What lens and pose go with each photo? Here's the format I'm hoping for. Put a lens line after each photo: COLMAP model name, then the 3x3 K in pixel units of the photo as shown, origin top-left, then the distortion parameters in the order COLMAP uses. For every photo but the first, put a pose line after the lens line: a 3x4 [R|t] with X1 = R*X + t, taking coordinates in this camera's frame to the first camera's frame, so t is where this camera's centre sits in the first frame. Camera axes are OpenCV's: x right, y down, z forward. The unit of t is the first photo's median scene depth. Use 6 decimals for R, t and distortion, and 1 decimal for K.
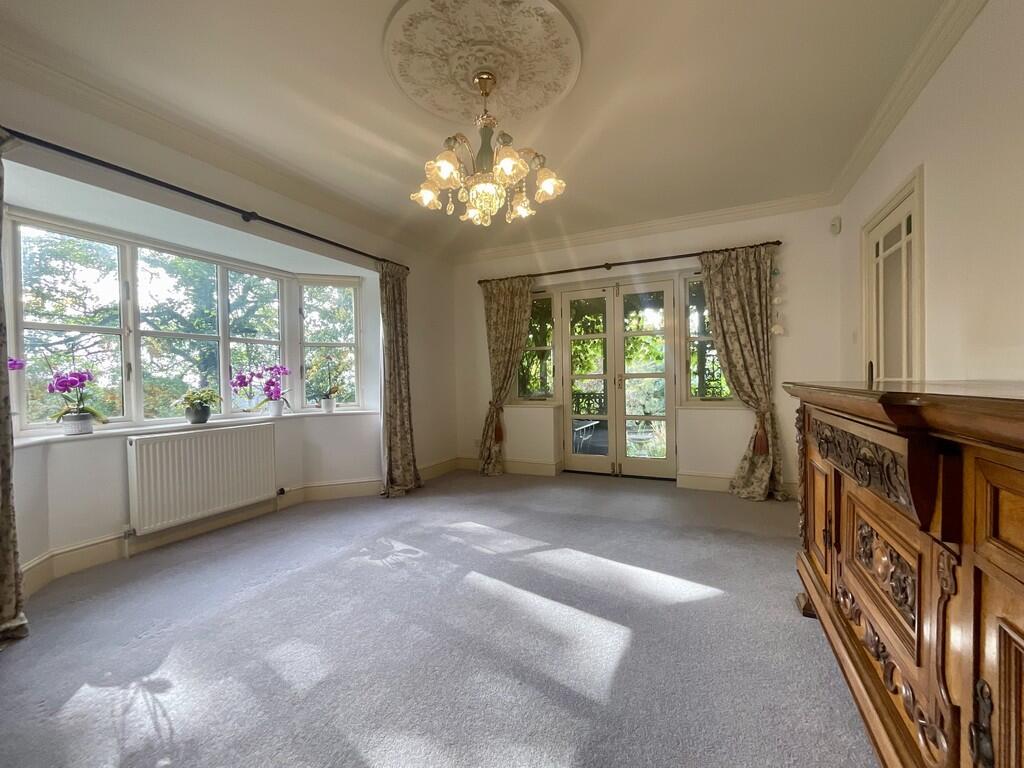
lens RADIAL K [[415.2, 0, 512.0], [0, 415.2, 384.0], [0, 0, 1]] dist [0.001820, 0.000322]
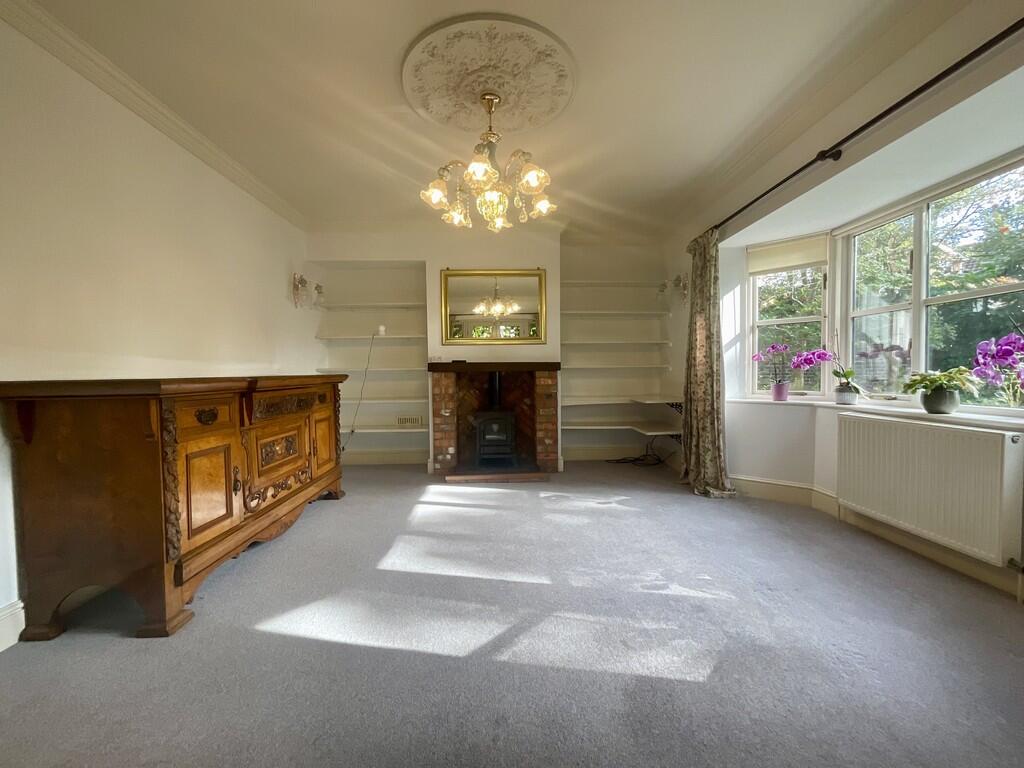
lens RADIAL K [[415.2, 0, 512.0], [0, 415.2, 384.0], [0, 0, 1]] dist [0.001820, 0.000322]
pose [[-0.880154, 0.042226, -0.472807, 0.354326], [0.017124, 0.998212, 0.057272, -0.018808], [0.474380, 0.042312, -0.879303, 1.635037]]
